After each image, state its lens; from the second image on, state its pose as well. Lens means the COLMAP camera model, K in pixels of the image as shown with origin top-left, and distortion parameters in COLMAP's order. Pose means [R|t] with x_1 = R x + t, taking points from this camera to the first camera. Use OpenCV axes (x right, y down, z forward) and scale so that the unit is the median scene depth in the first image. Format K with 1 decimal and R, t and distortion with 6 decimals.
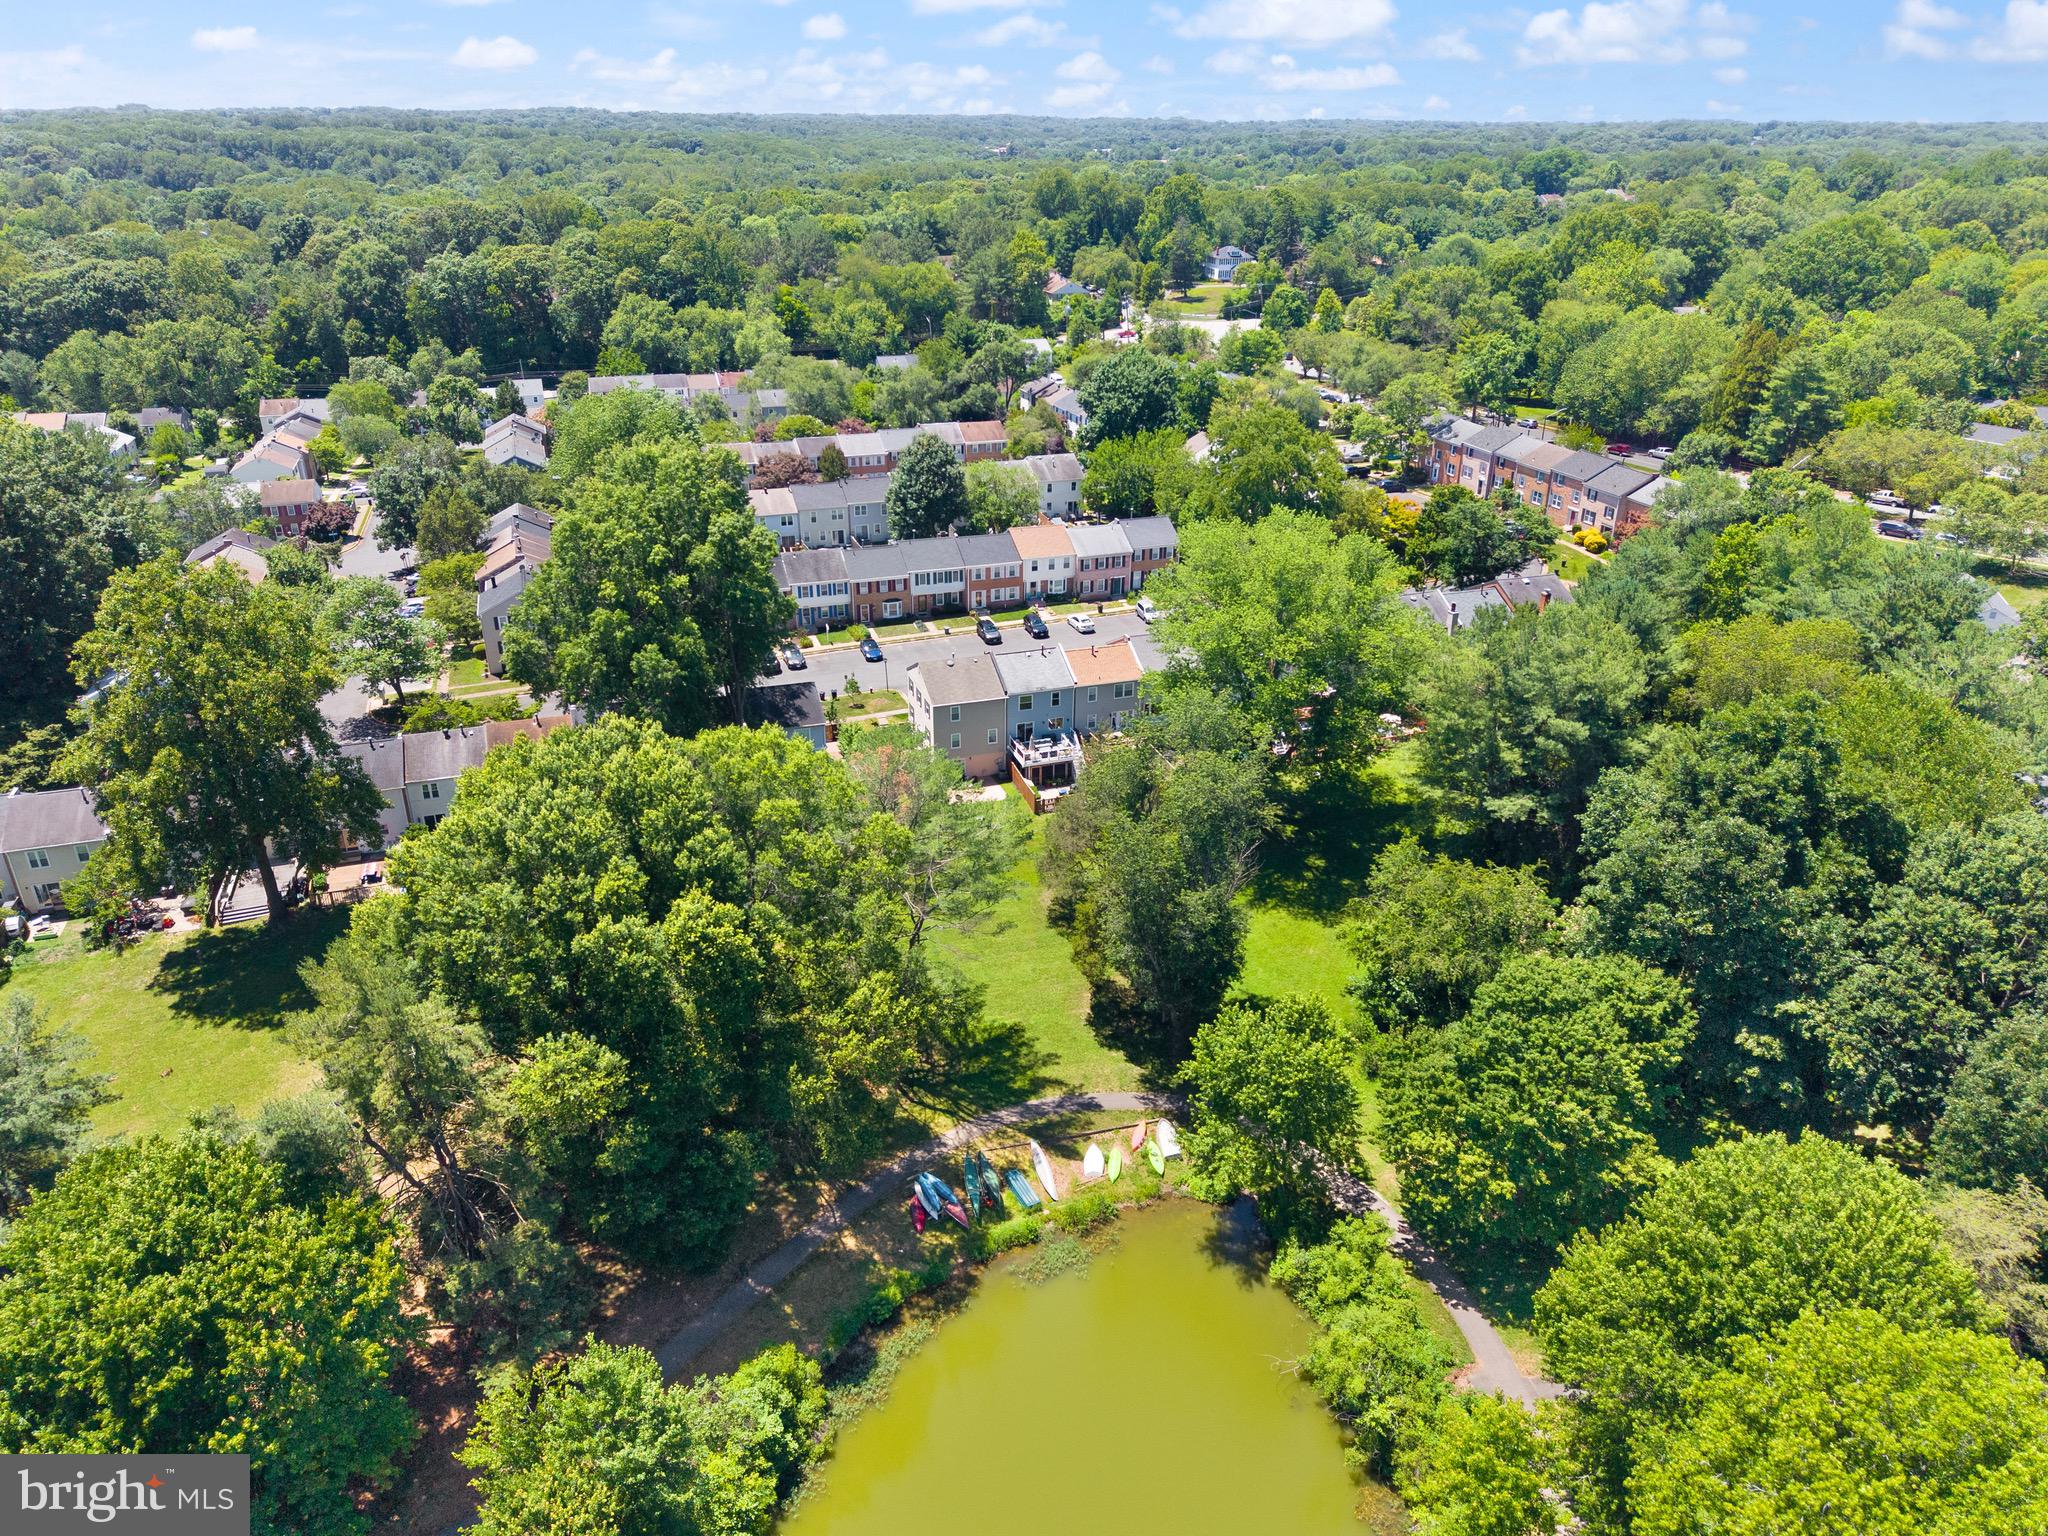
lens RADIAL K [[1399.2, 0, 1024.0], [0, 1399.2, 768.0], [0, 0, 1]] dist [0.020587, -0.023874]
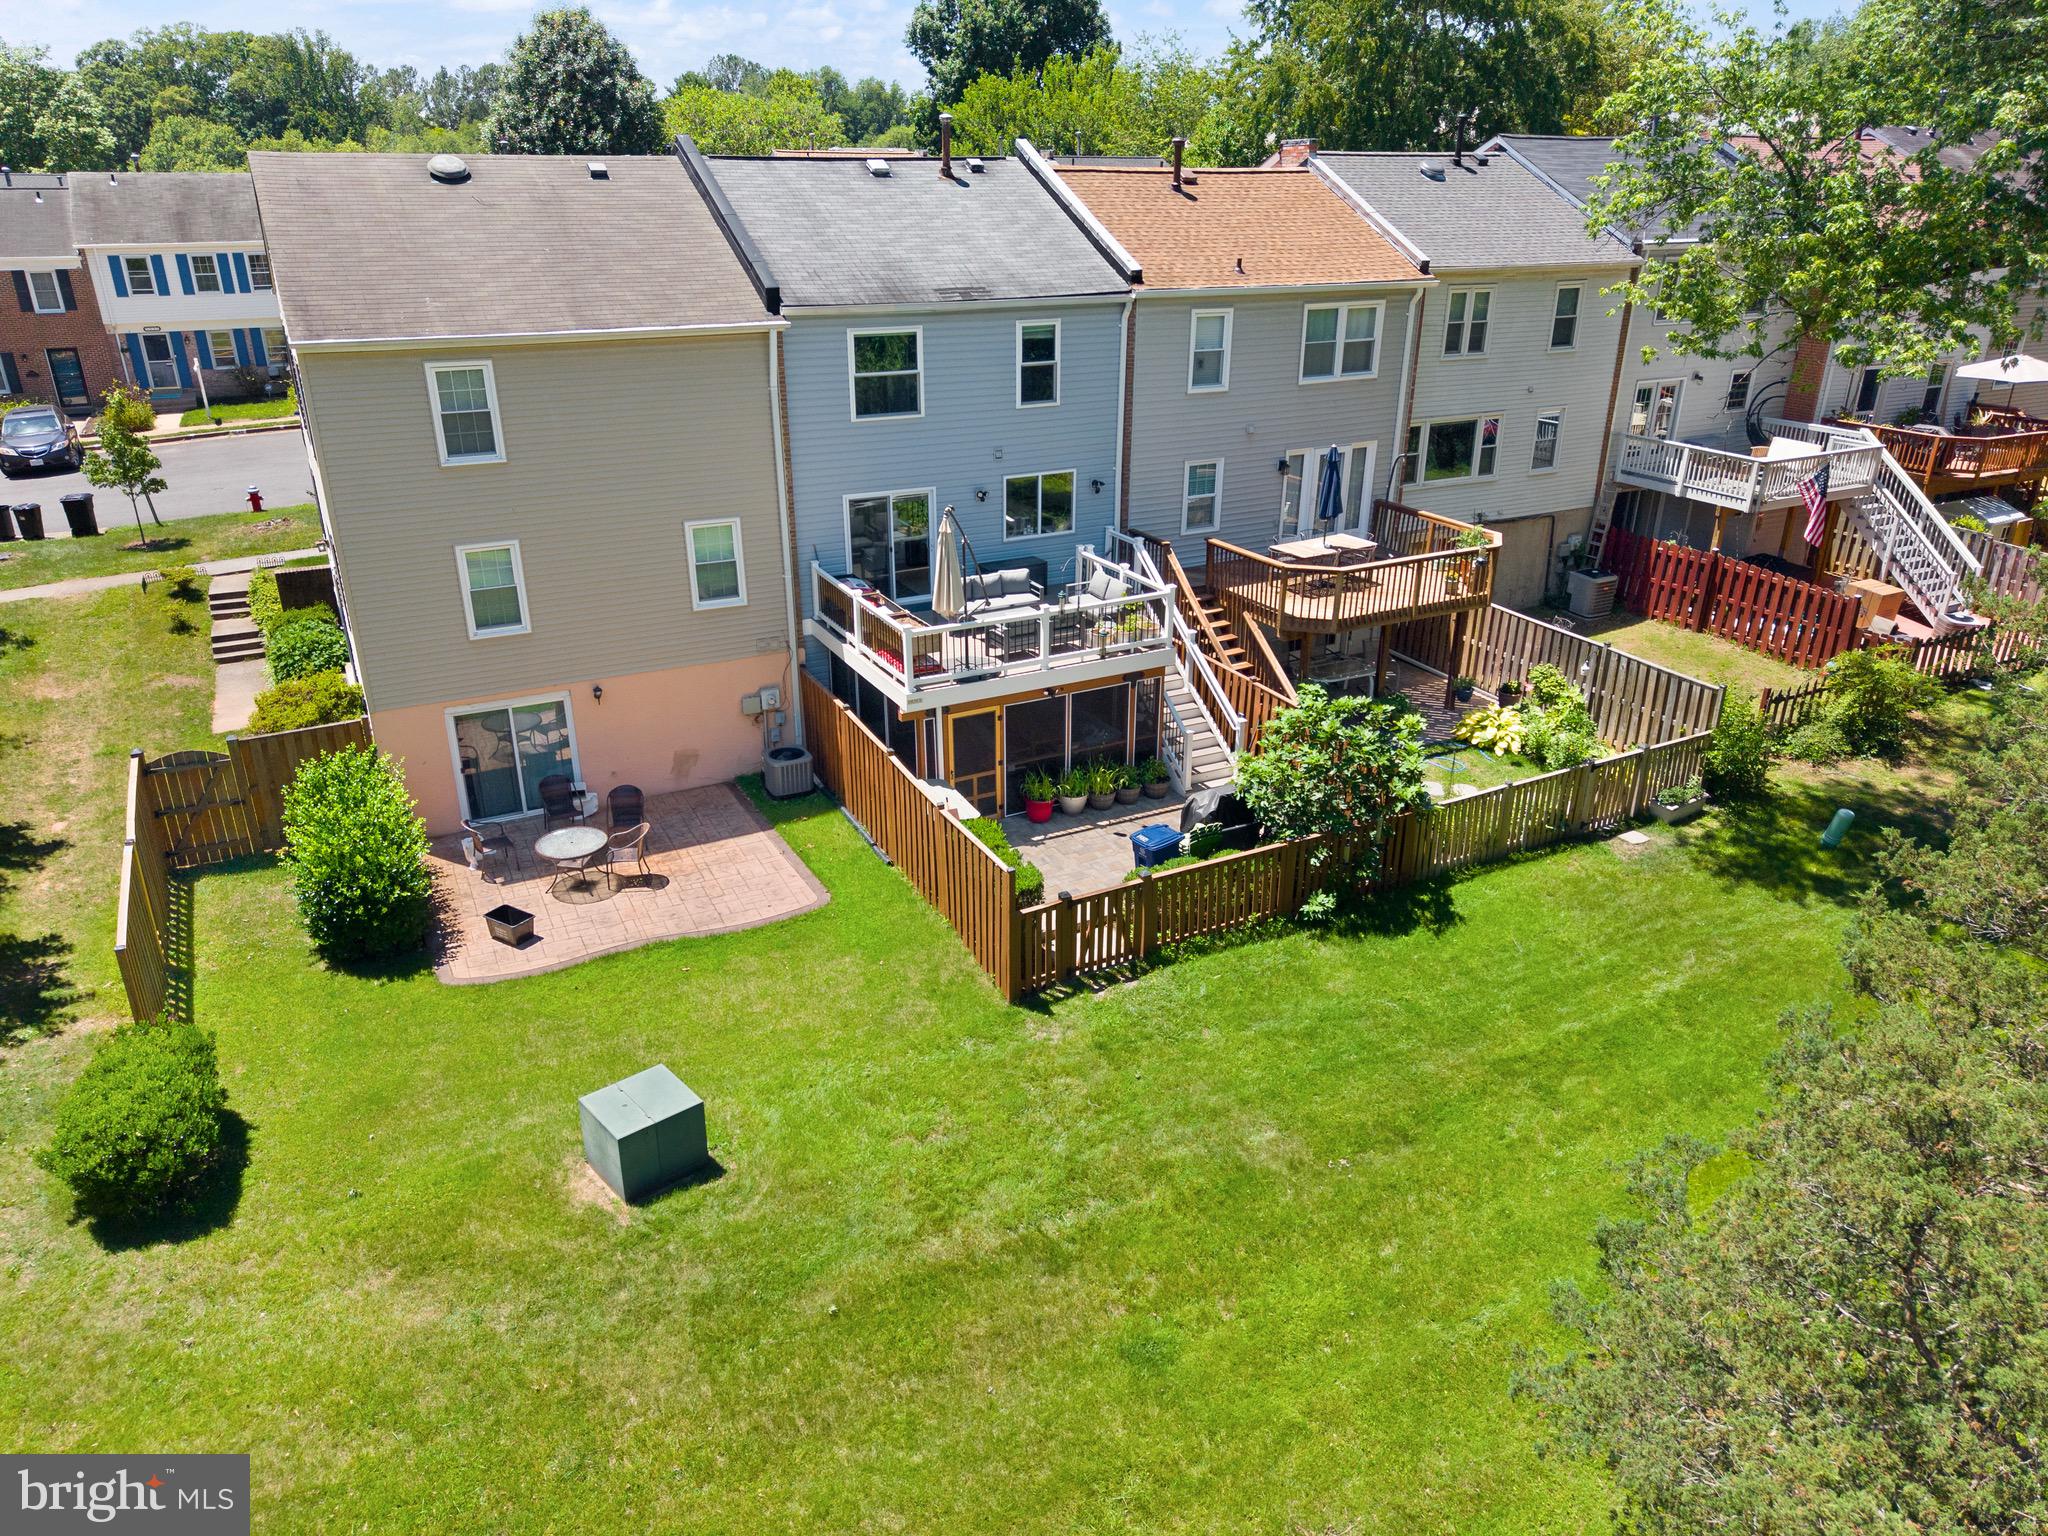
lens RADIAL K [[1399.2, 0, 1024.0], [0, 1399.2, 768.0], [0, 0, 1]] dist [0.020587, -0.023874]
pose [[0.987677, -0.068569, 0.140685, -0.013541], [0.072186, 0.997175, -0.020767, 0.013264], [-0.138863, 0.030666, 0.989837, 1.050875]]
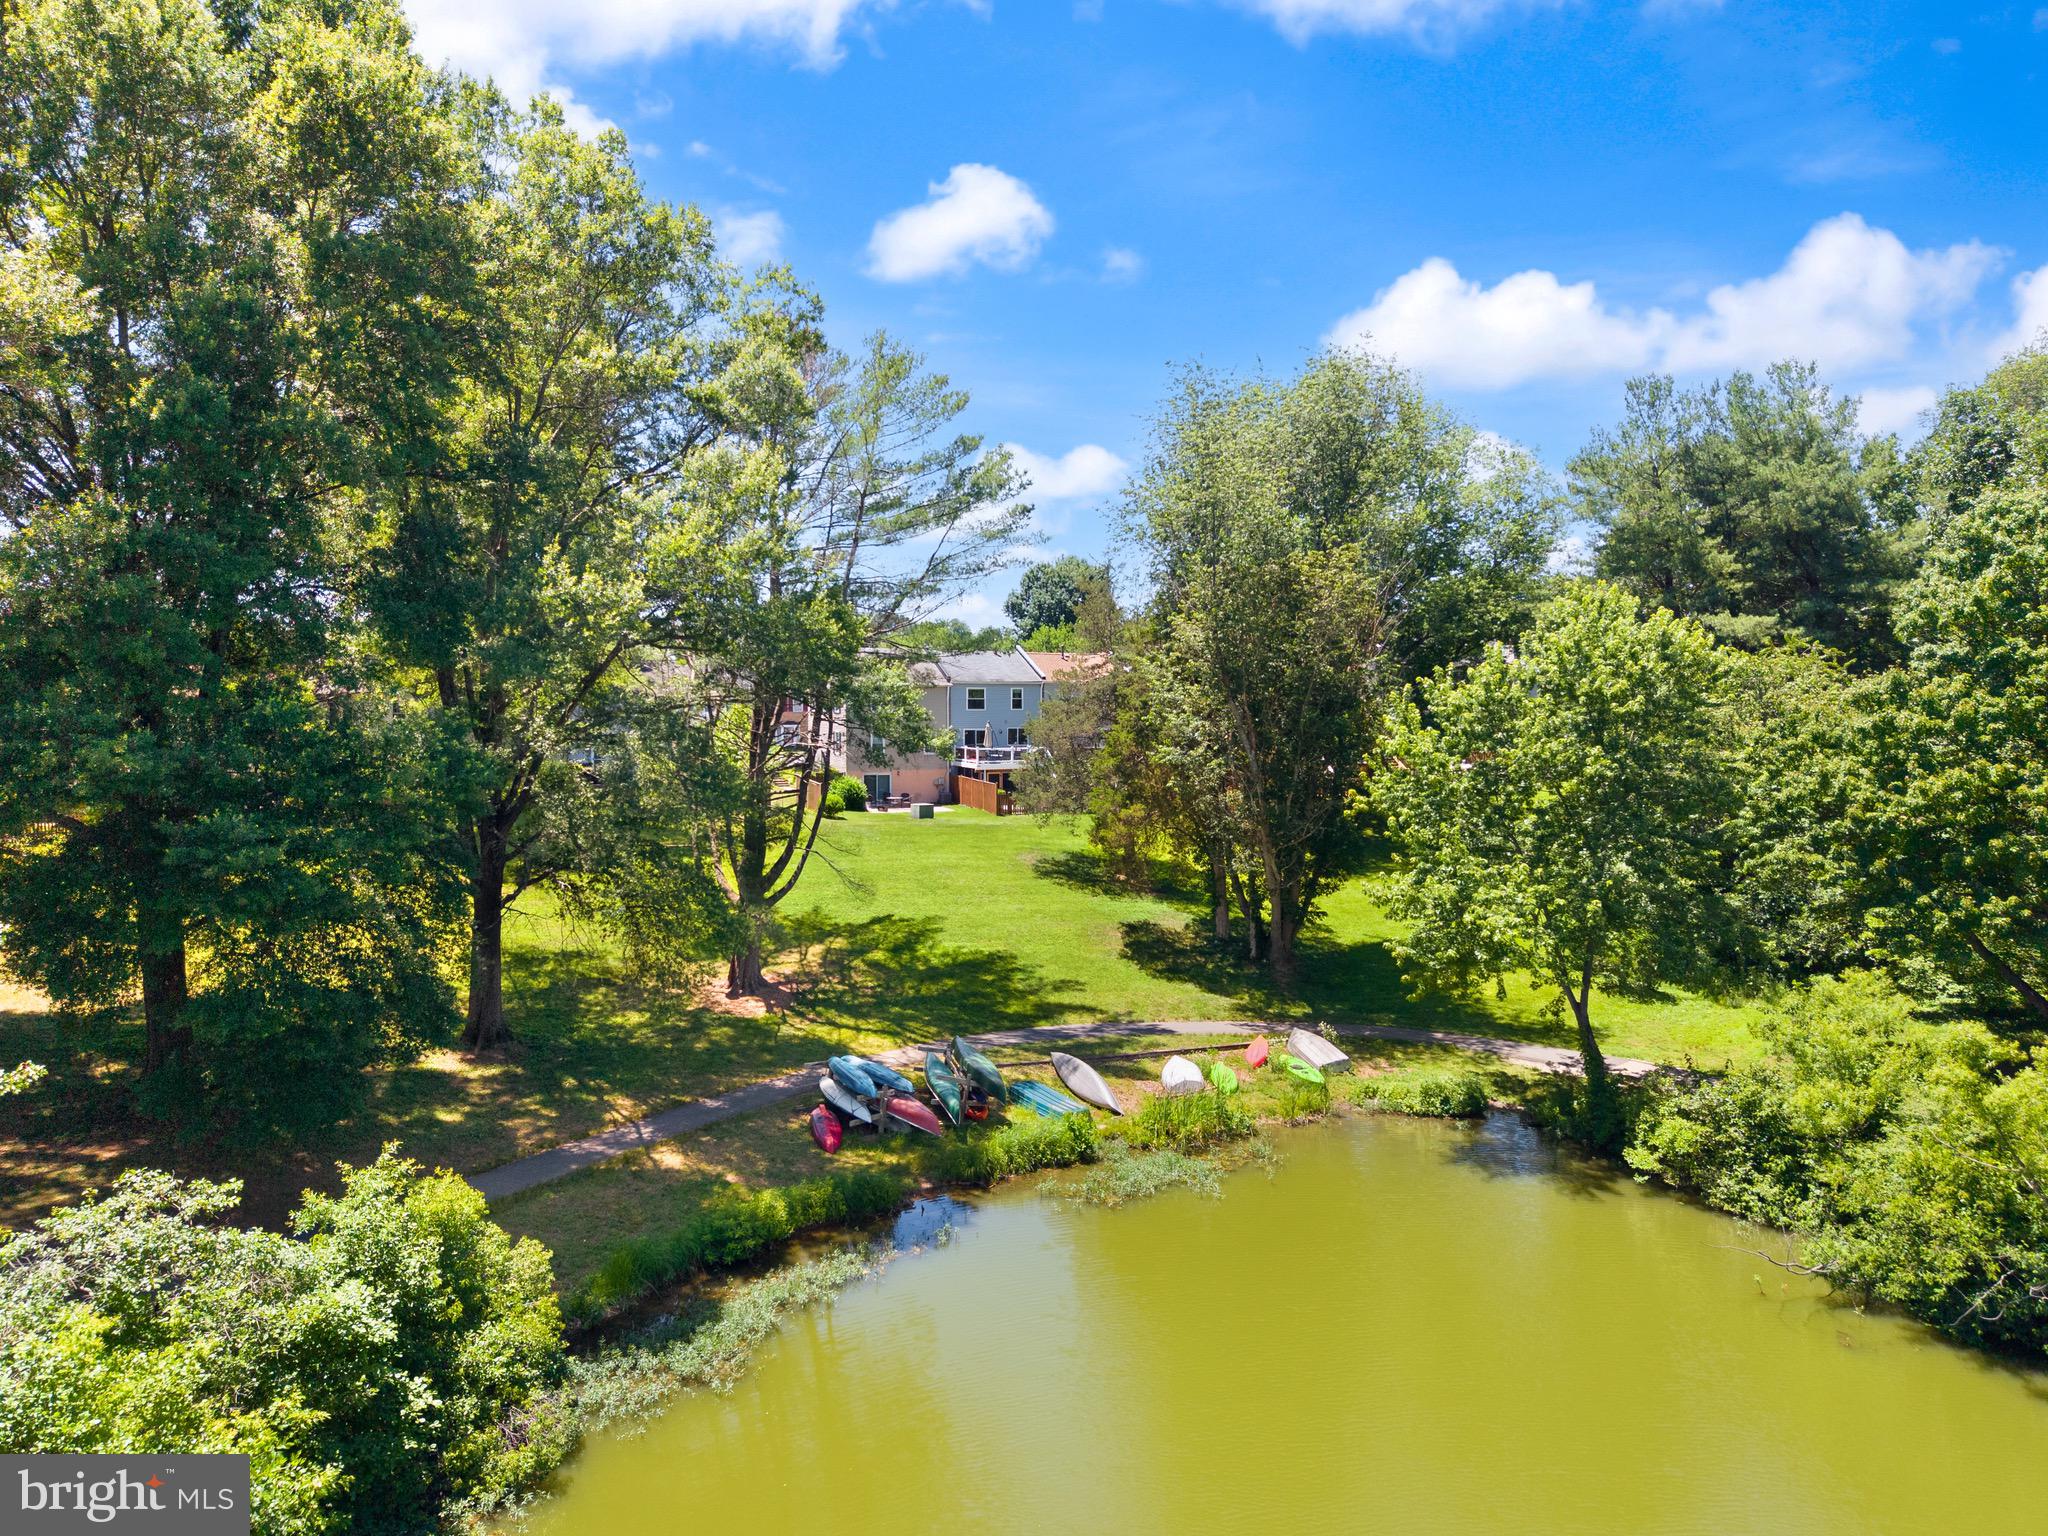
lens RADIAL K [[1399.2, 0, 1024.0], [0, 1399.2, 768.0], [0, 0, 1]] dist [0.020587, -0.023874]
pose [[0.996956, -0.012709, 0.076922, -0.038361], [0.040414, 0.927962, -0.370478, 0.324517], [-0.066672, 0.372459, 0.925651, 0.450553]]
